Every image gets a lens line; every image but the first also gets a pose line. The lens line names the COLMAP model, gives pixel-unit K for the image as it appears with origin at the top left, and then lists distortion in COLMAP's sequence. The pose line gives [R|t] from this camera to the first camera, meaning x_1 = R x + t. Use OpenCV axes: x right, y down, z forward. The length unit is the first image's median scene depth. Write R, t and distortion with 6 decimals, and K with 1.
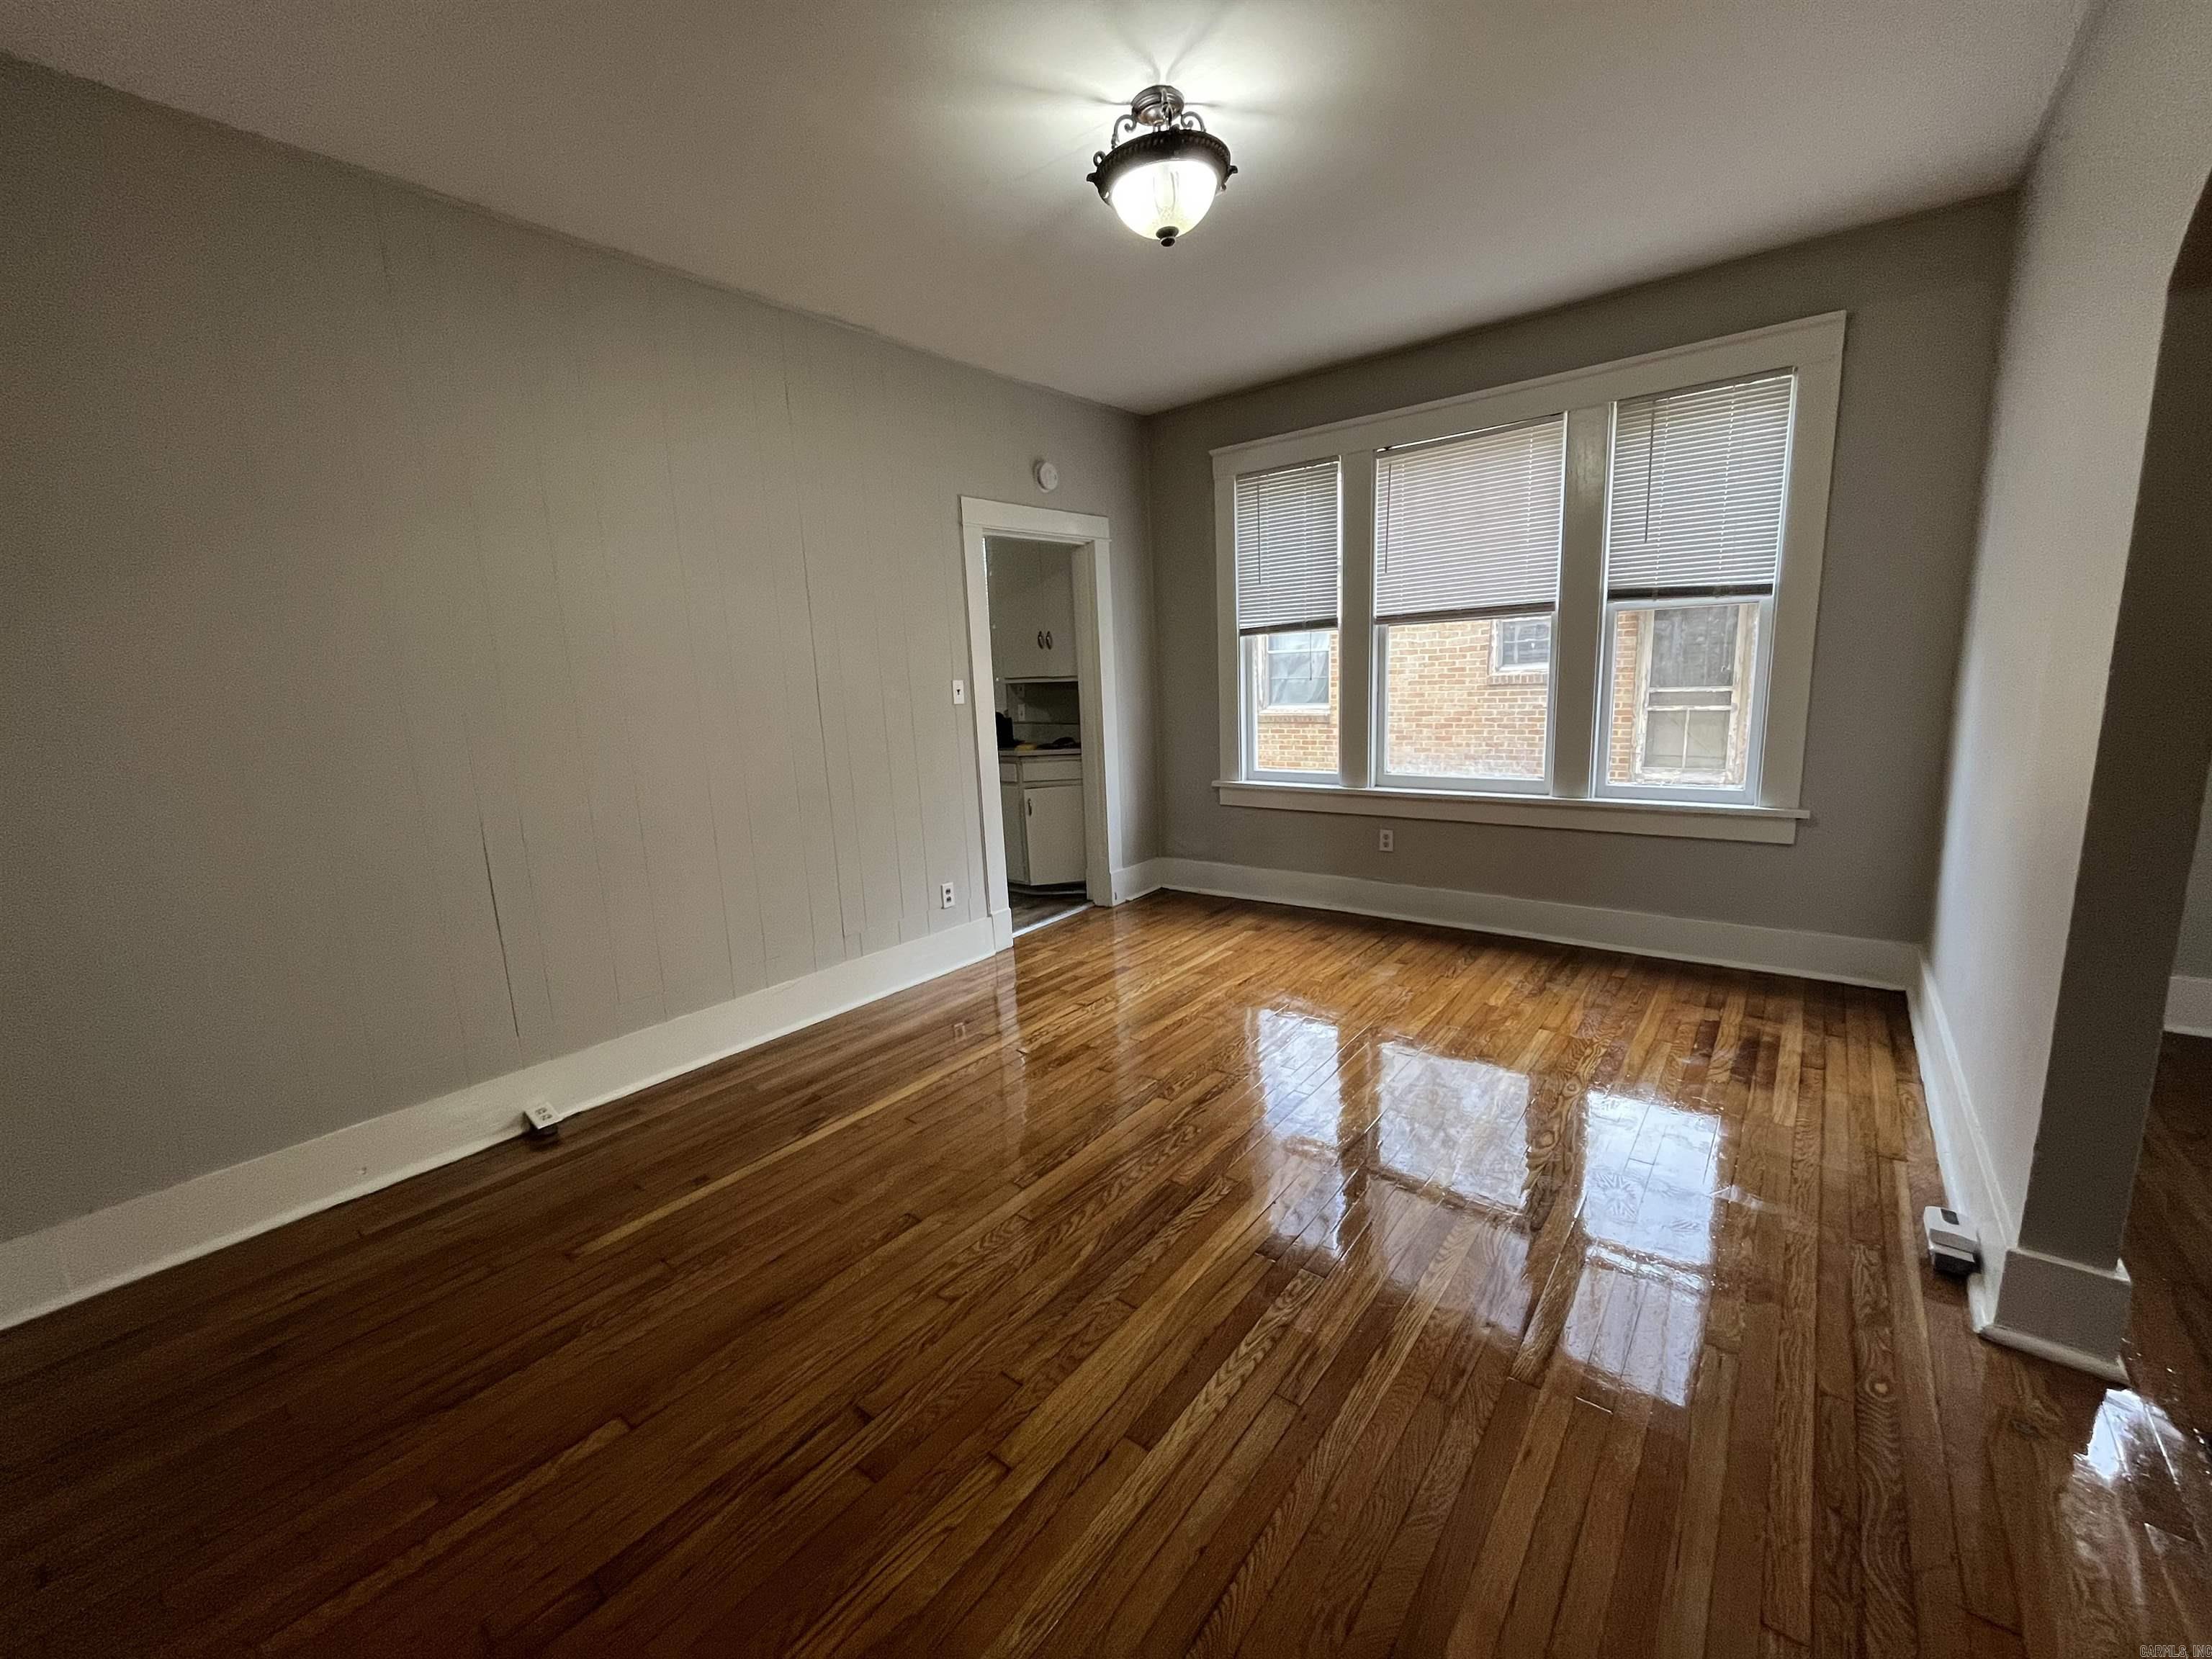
lens RADIAL K [[890.0, 0, 1106.0], [0, 890.0, 829.5], [0, 0, 1]] dist [-0.001267, -0.000123]
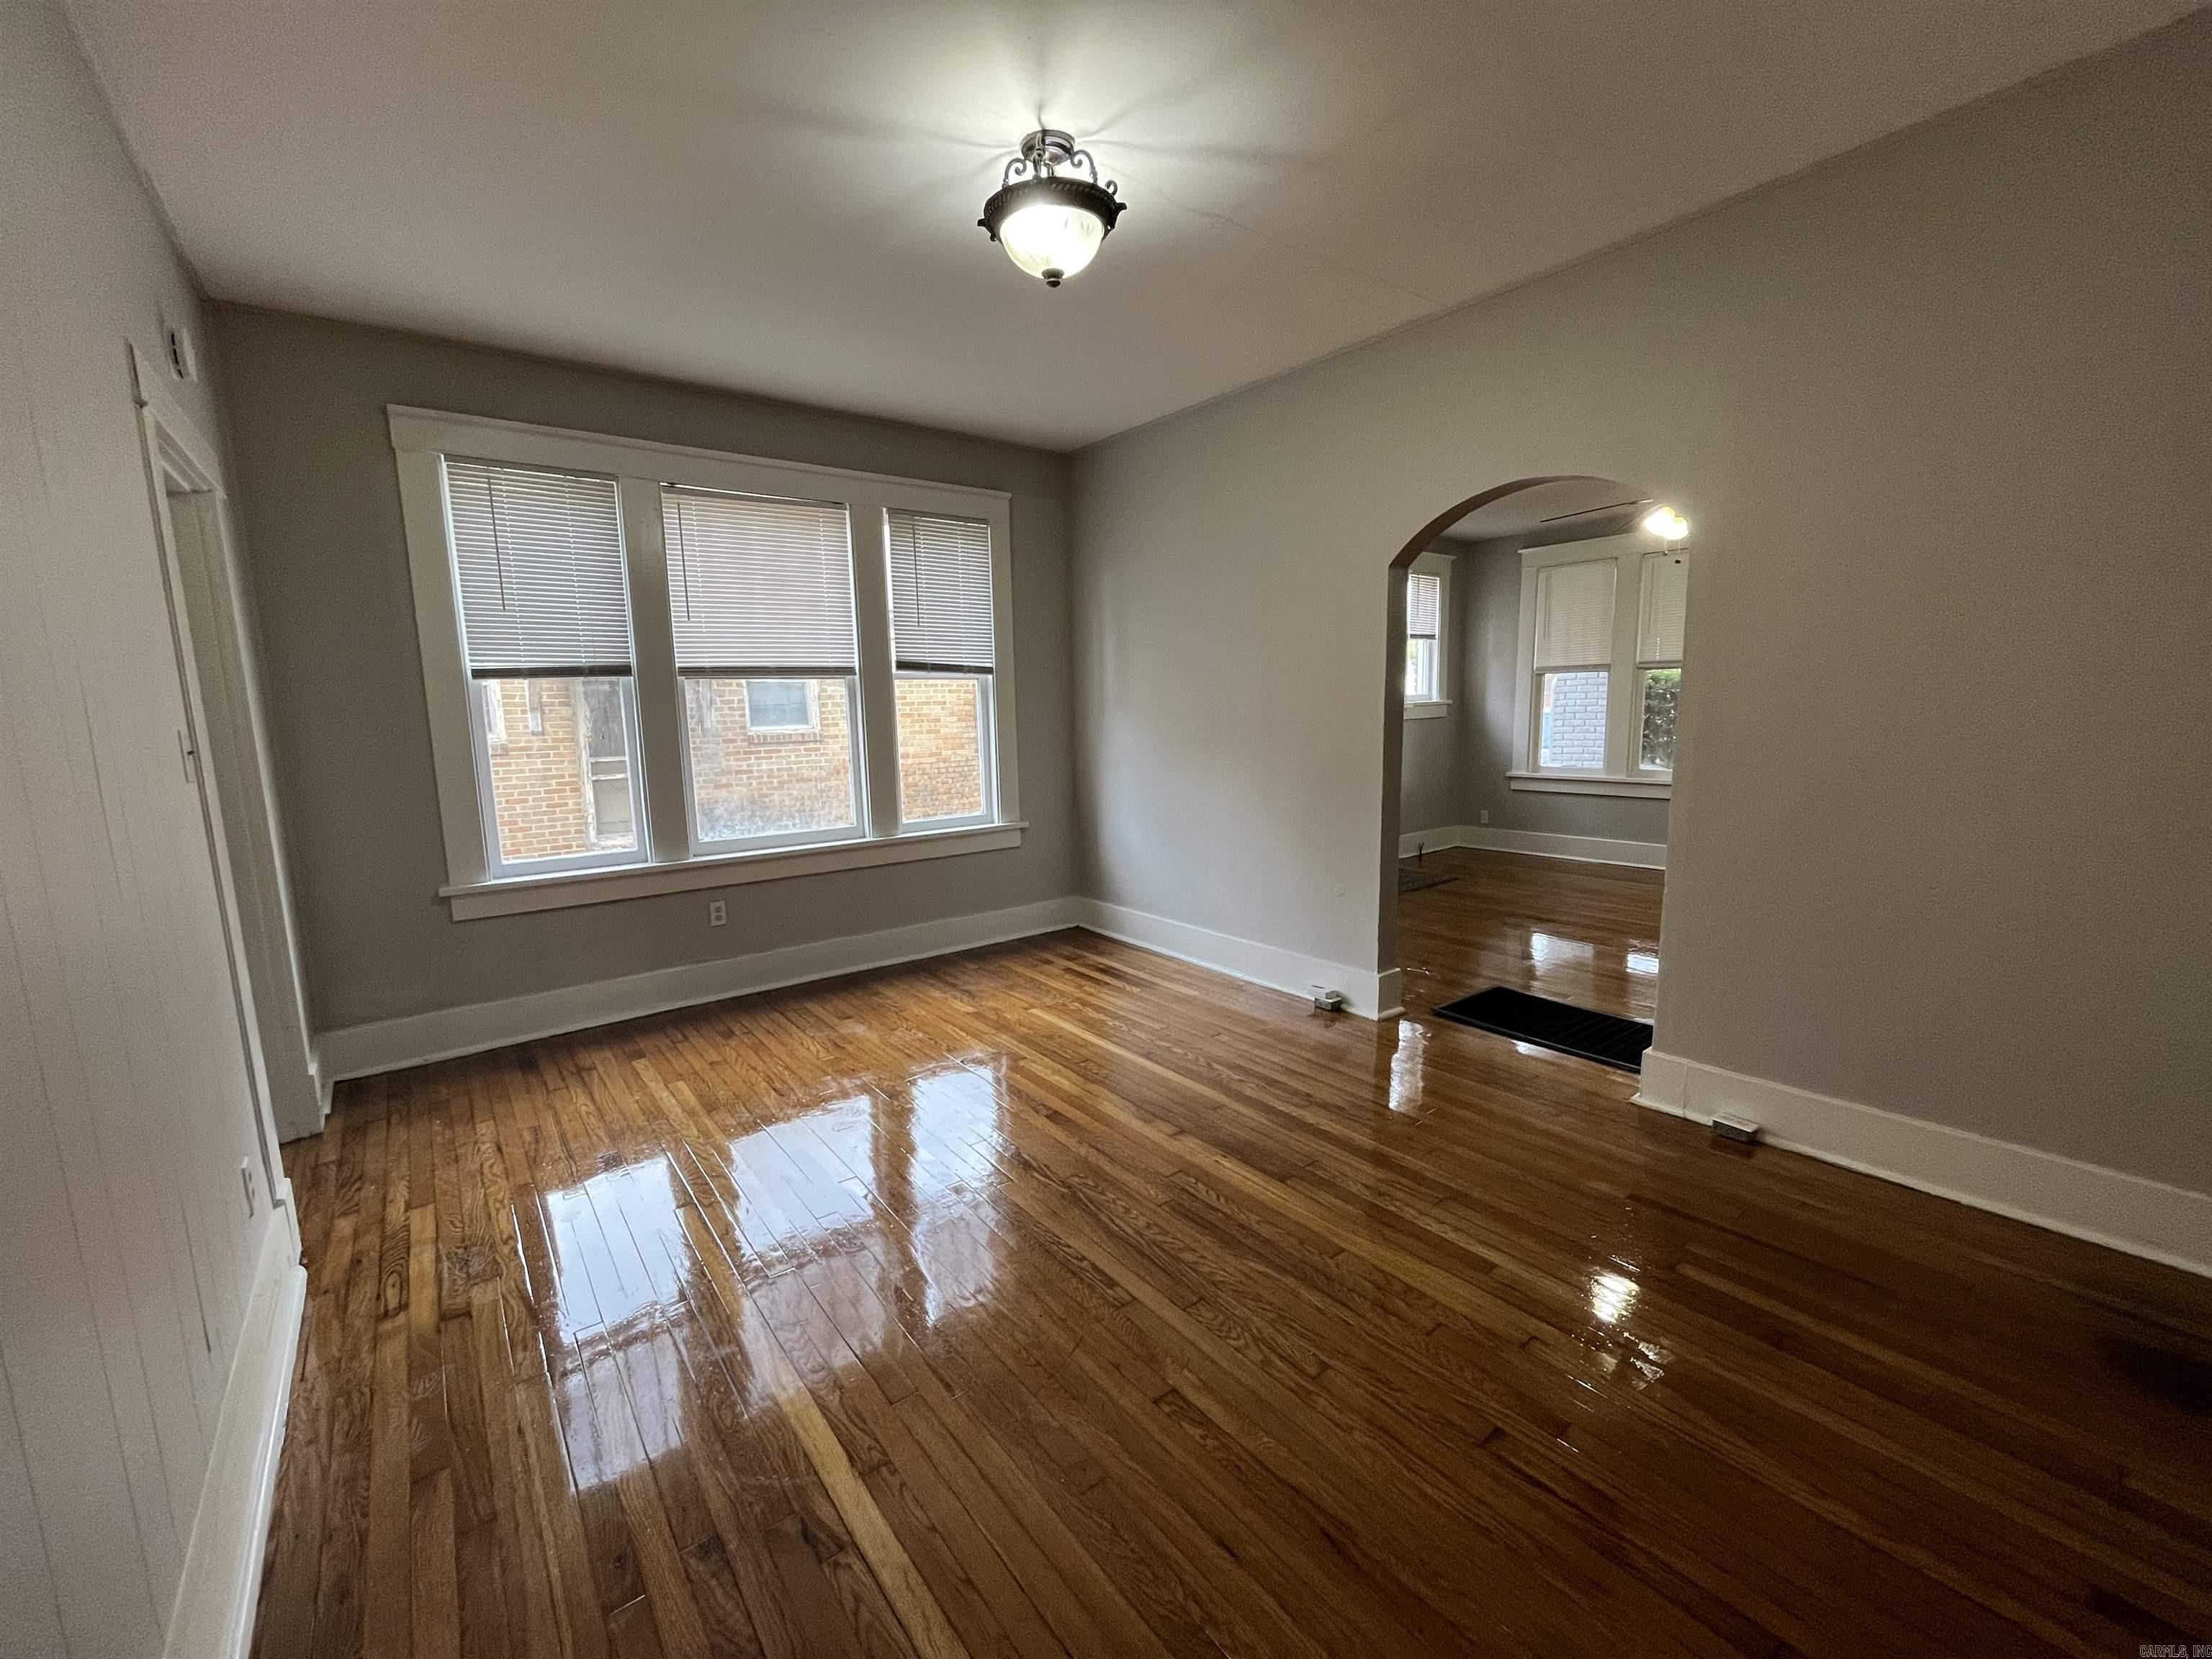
lens RADIAL K [[890.7, 0, 1106.0], [0, 890.7, 829.5], [0, 0, 1]] dist [0.000214, 0.000028]
pose [[0.230745, -0.095377, 0.968329, -0.568989], [0.183913, 0.981521, 0.052851, -0.057716], [-0.955475, 0.165893, 0.244022, 0.478282]]
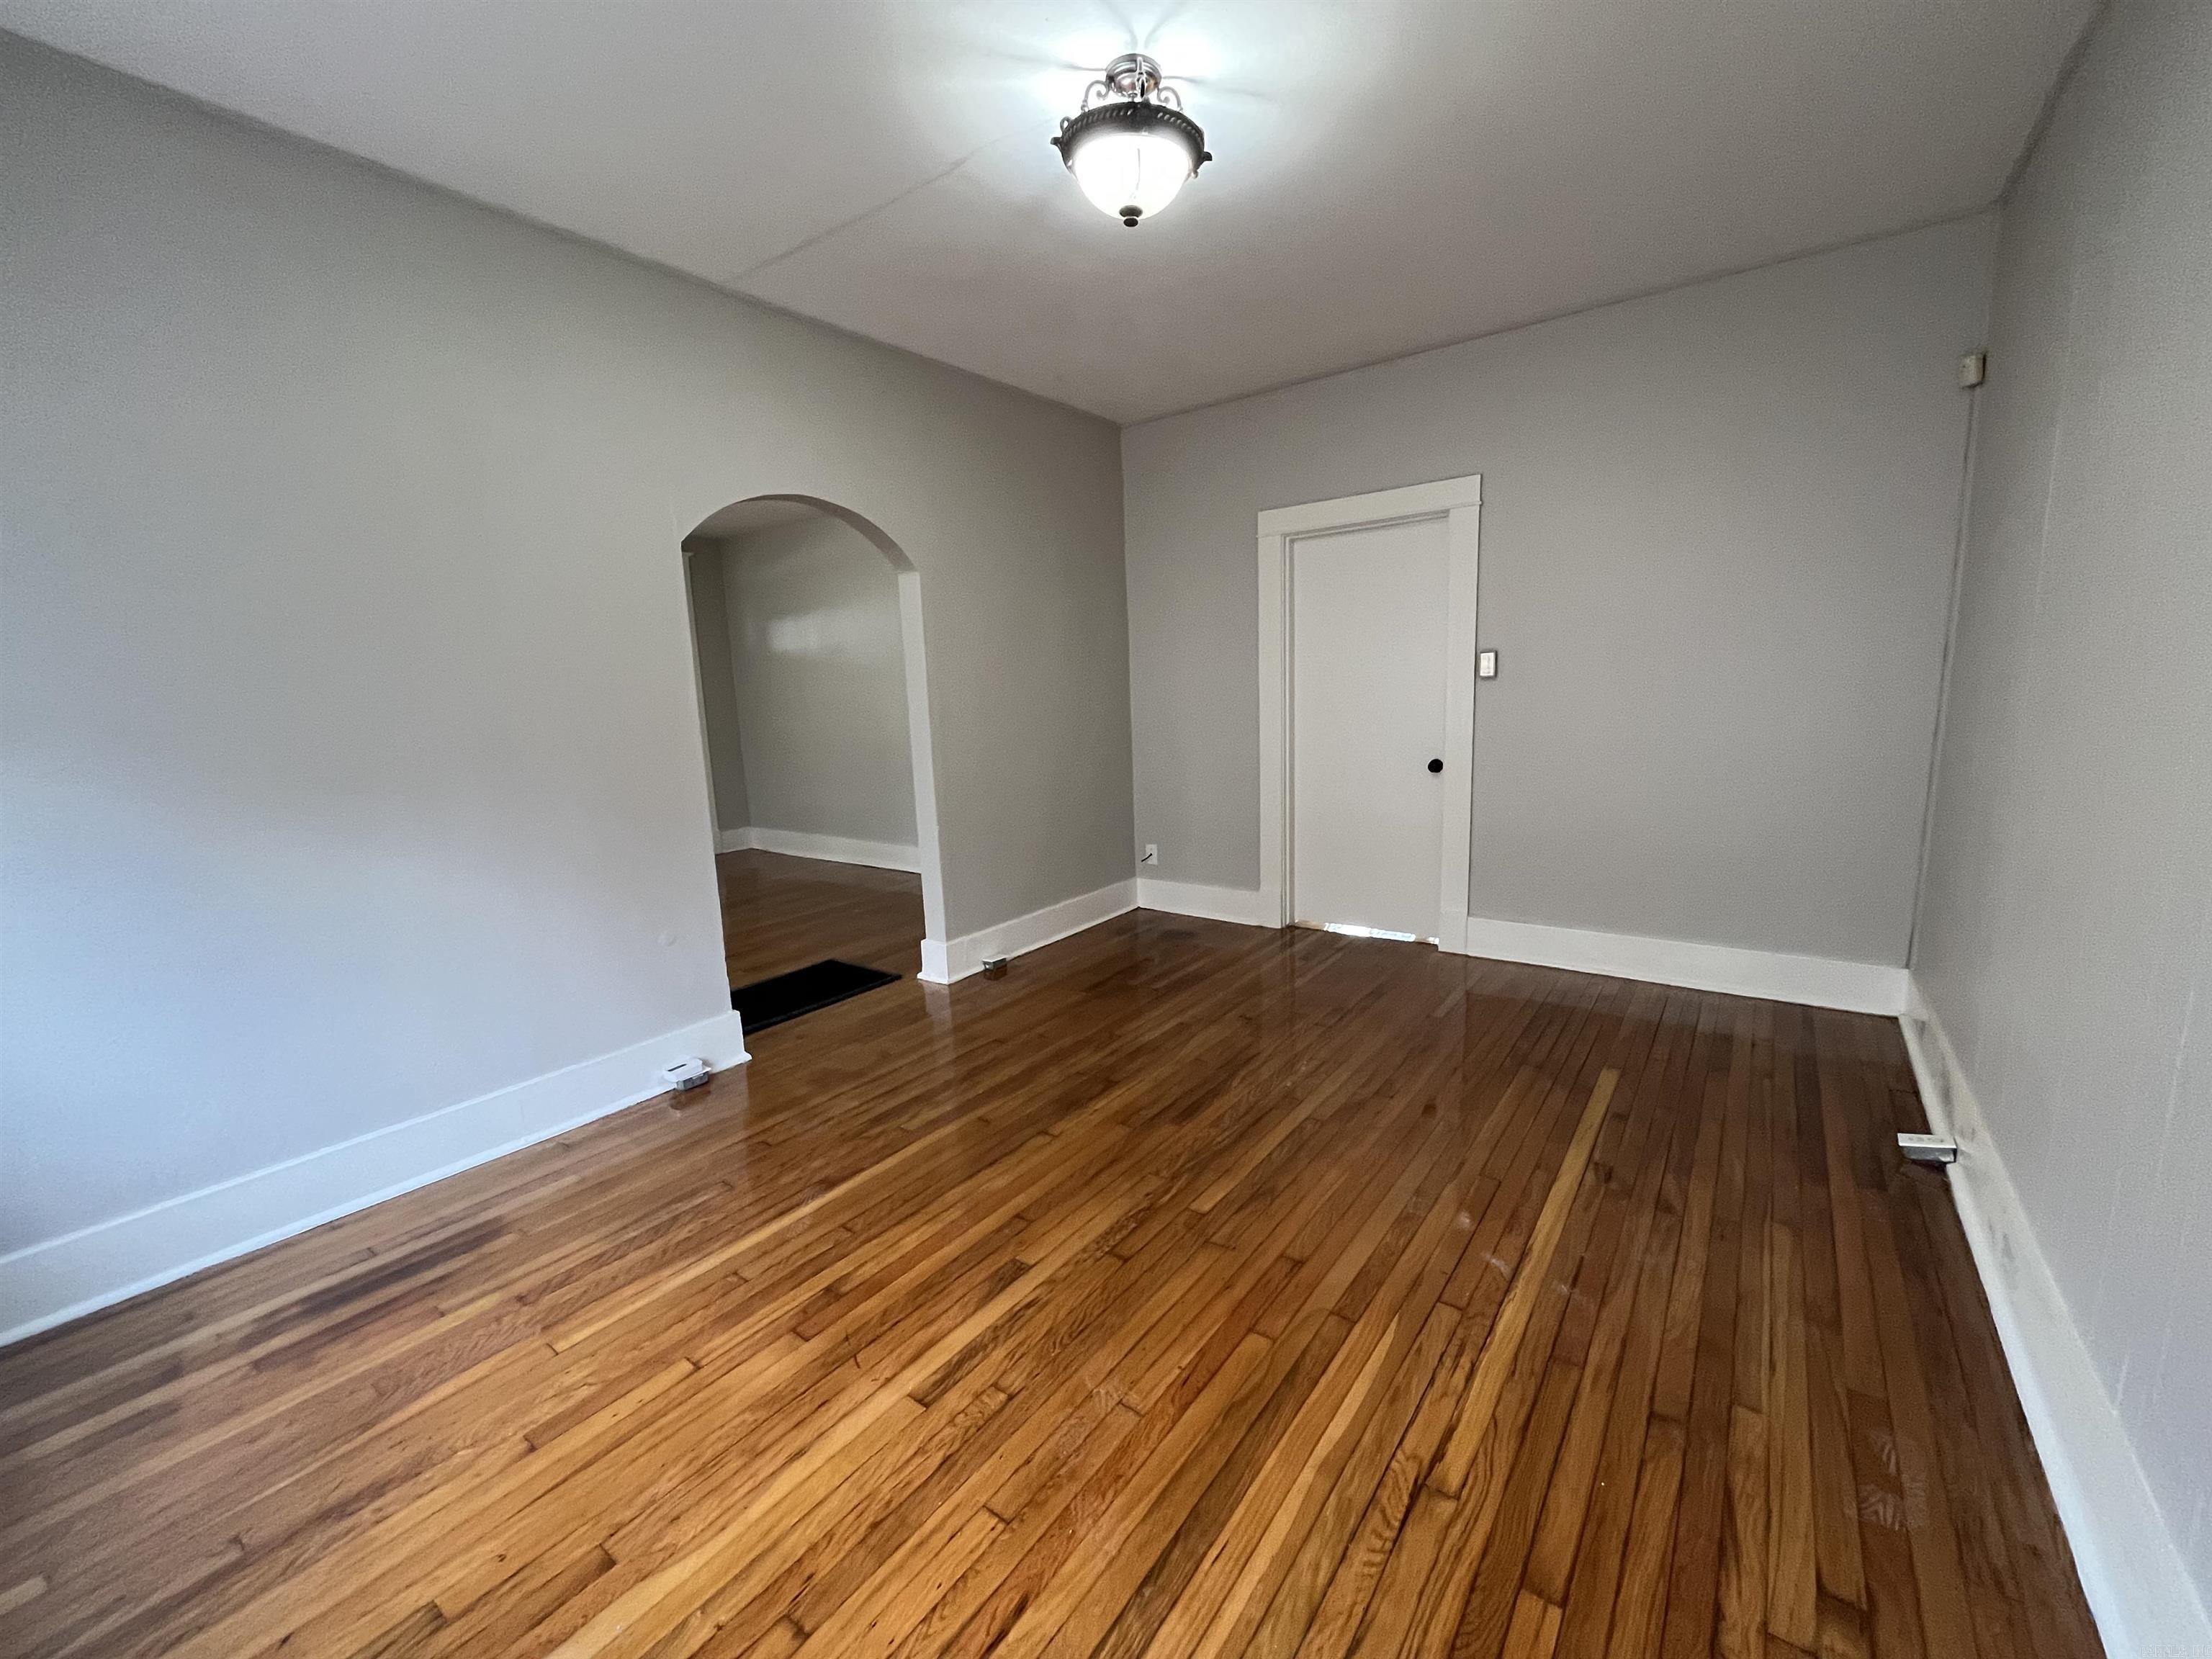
lens RADIAL K [[890.7, 0, 1106.0], [0, 890.7, 829.5], [0, 0, 1]] dist [0.000214, 0.000028]
pose [[-0.996040, 0.086348, -0.021156, 0.102434], [0.074268, 0.938981, 0.335855, -0.226053], [0.048866, 0.332954, -0.941676, 1.251128]]
